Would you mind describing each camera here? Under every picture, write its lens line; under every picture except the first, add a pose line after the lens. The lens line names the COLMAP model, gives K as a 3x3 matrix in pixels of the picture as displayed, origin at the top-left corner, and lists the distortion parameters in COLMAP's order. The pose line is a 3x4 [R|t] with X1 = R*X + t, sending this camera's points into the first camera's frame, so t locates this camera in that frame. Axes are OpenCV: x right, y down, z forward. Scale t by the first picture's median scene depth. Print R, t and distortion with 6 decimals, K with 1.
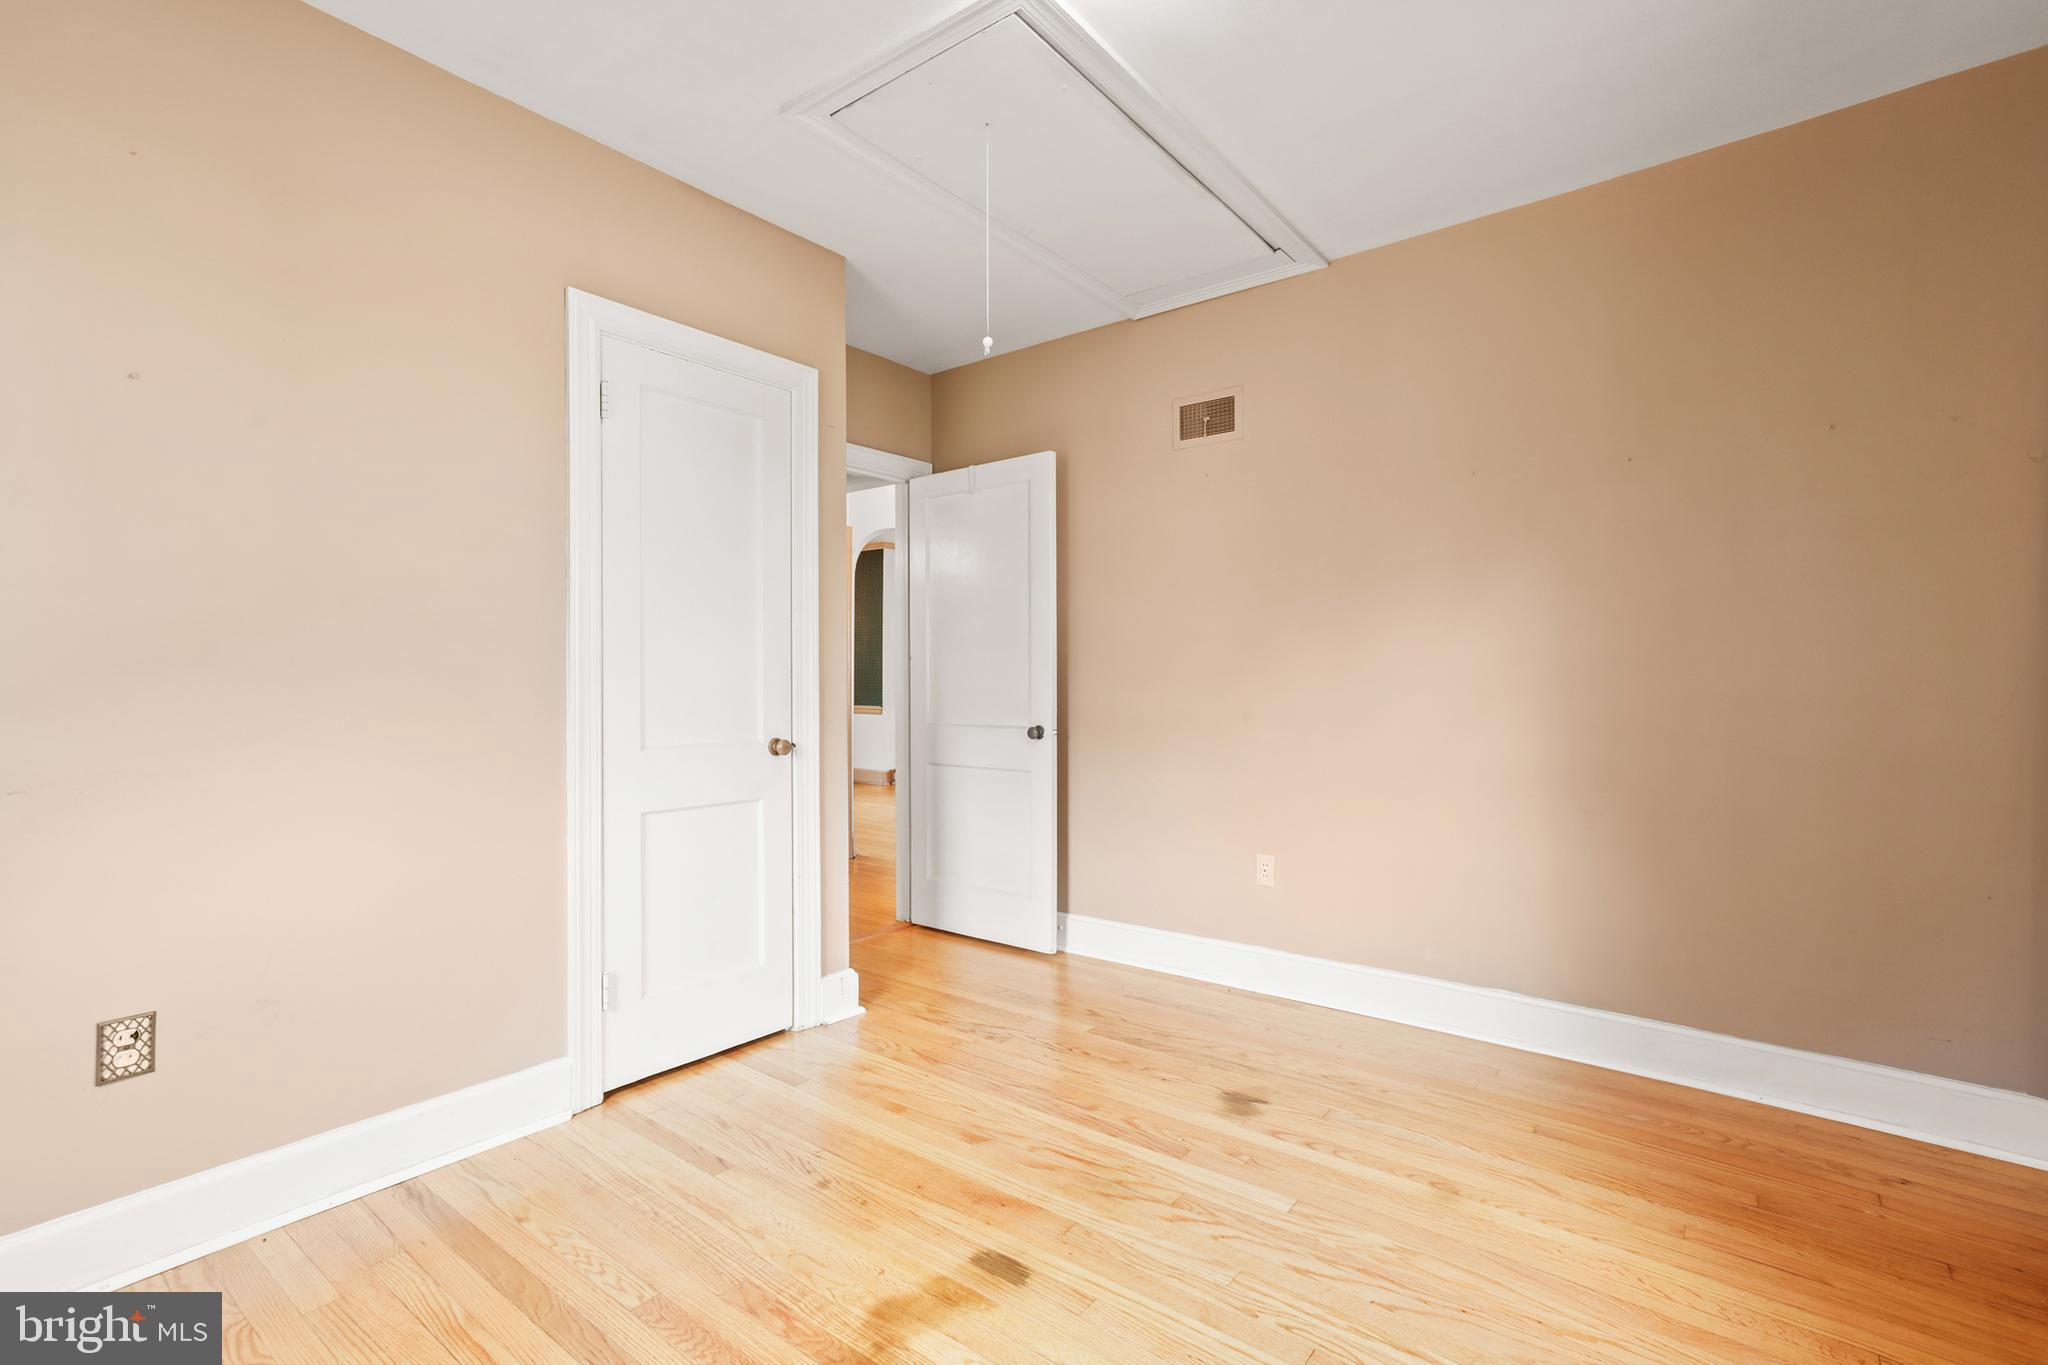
lens RADIAL K [[954.5, 0, 1034.6], [0, 954.5, 675.4], [0, 0, 1]] dist [-0.021250, 0.015004]
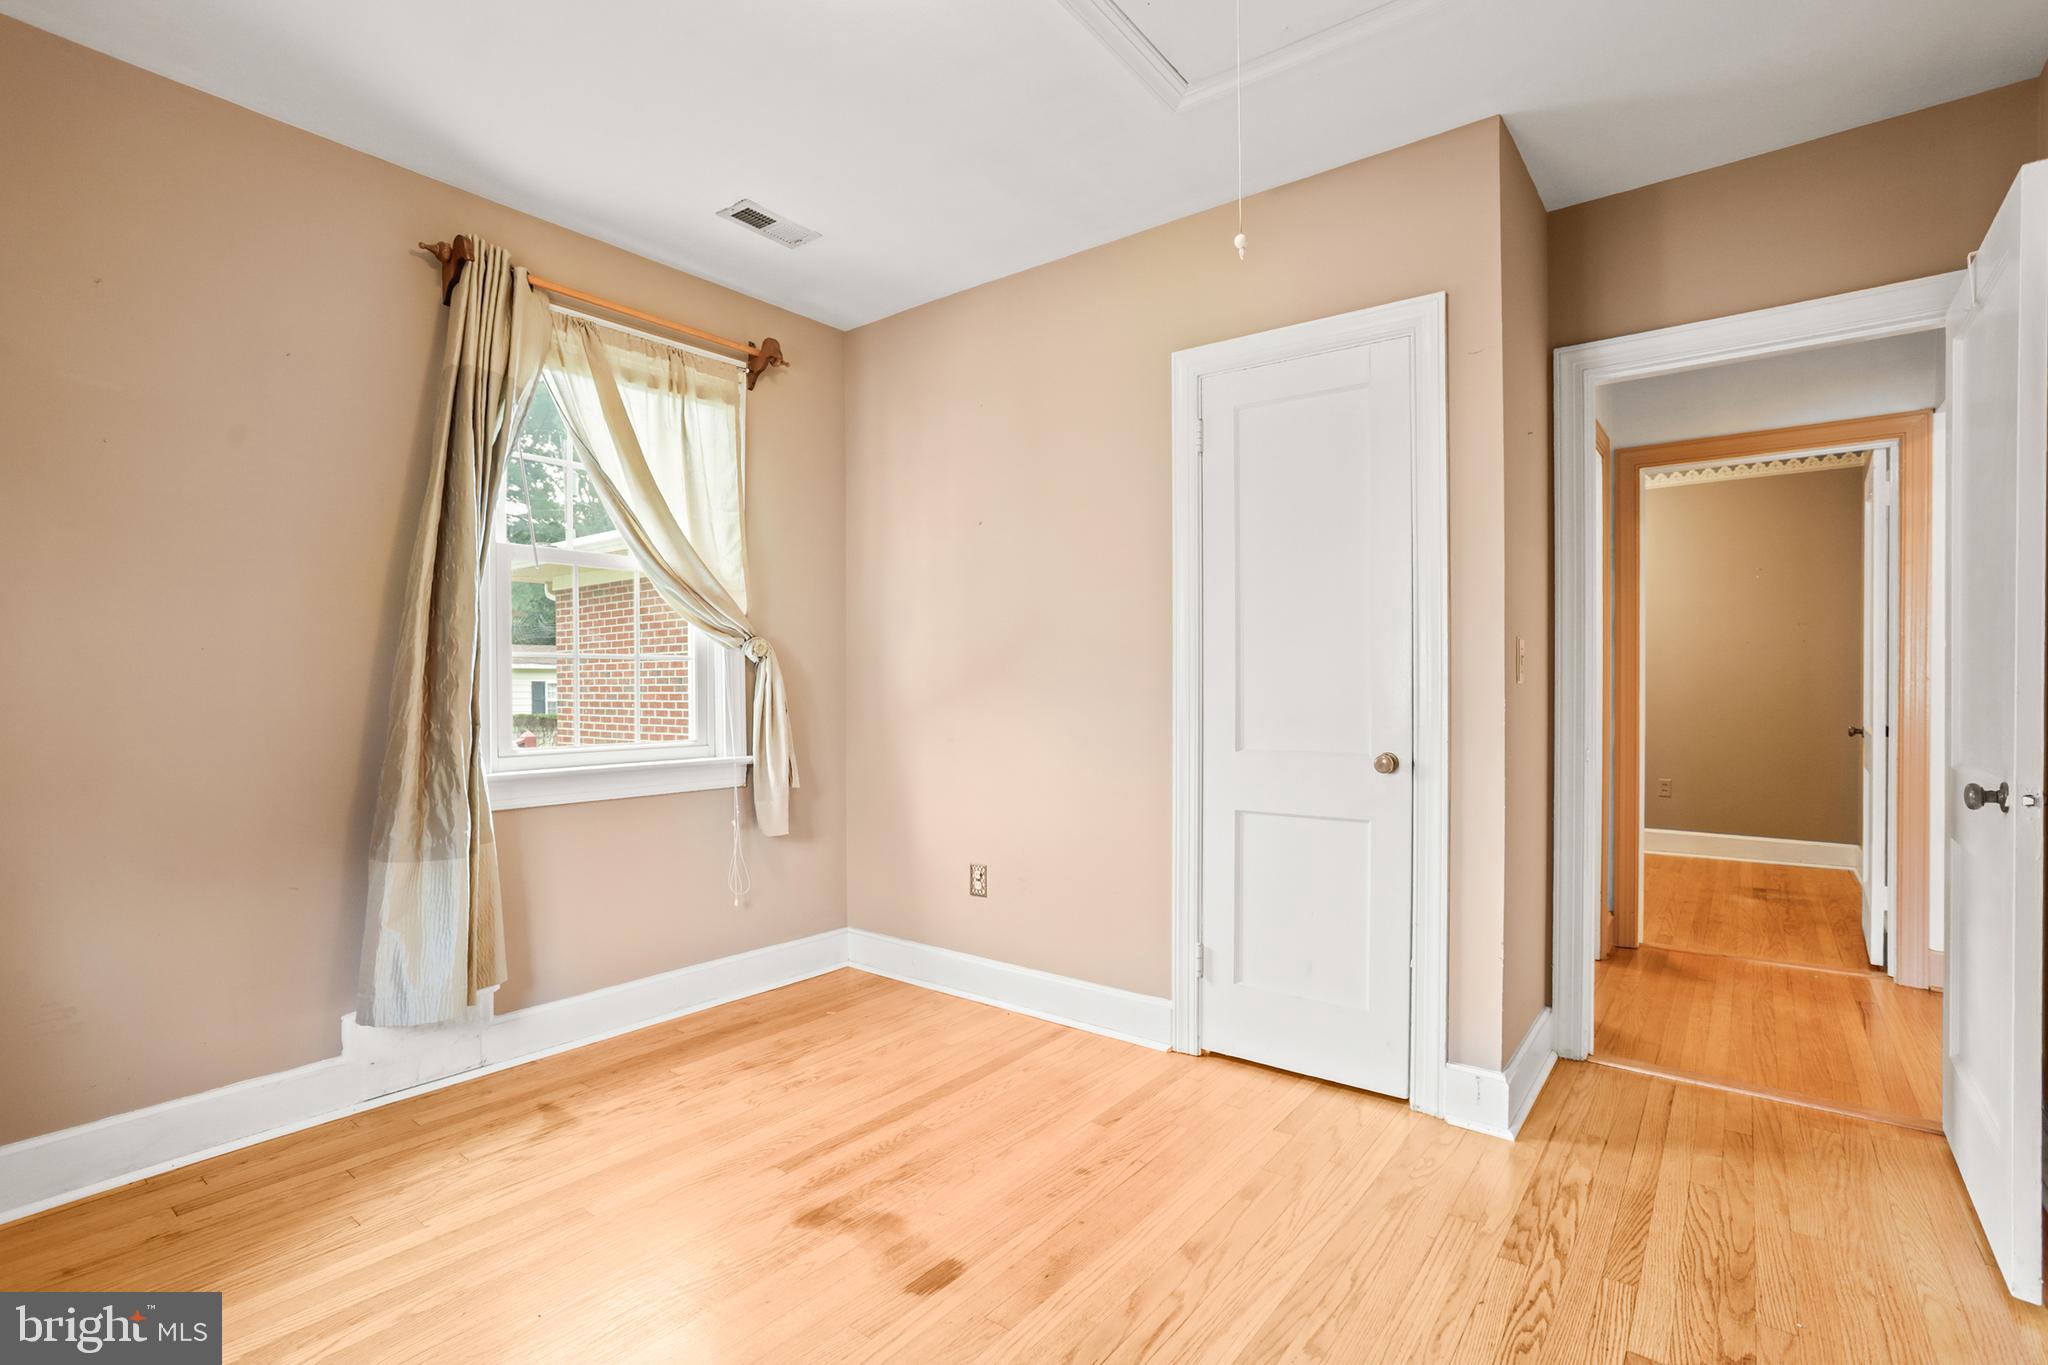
lens RADIAL K [[954.5, 0, 1020.6], [0, 954.5, 696.5], [0, 0, 1]] dist [-0.021250, 0.015004]
pose [[-0.014413, 0.007502, -0.999868, 0.821389], [0.009729, 0.999926, 0.007362, 0.007170], [0.999849, -0.009621, -0.014485, 0.955427]]
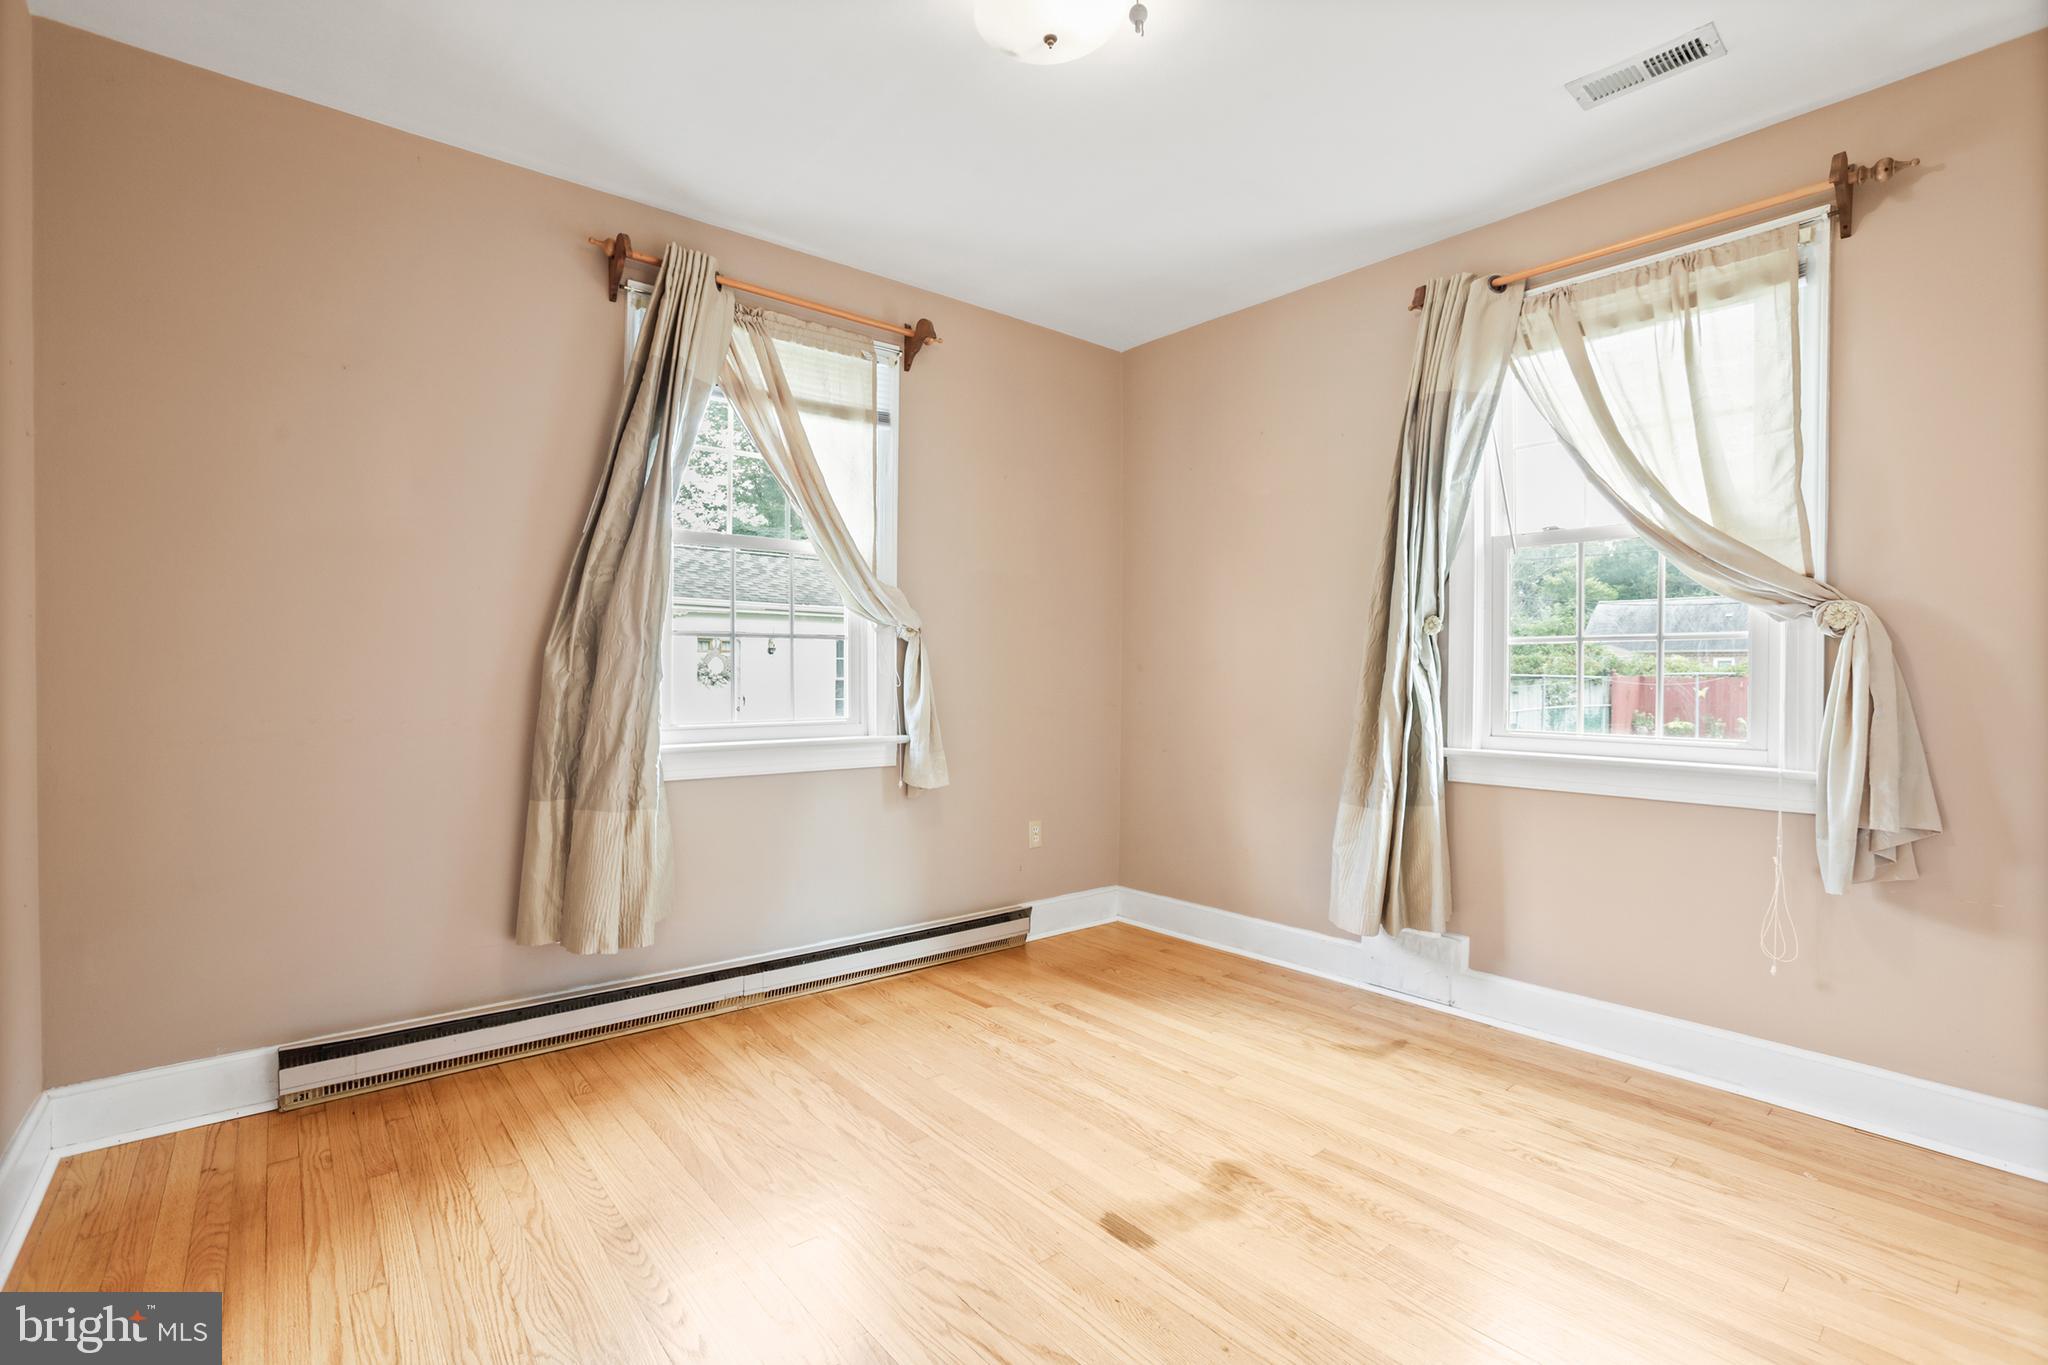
lens RADIAL K [[954.5, 0, 1035.4], [0, 954.5, 679.7], [0, 0, 1]] dist [-0.021250, 0.015004]
pose [[-0.982791, -0.011945, 0.184334, -0.105976], [-0.009967, 0.999882, 0.011654, 0.001592], [-0.184452, 0.009616, -0.982795, 1.761349]]
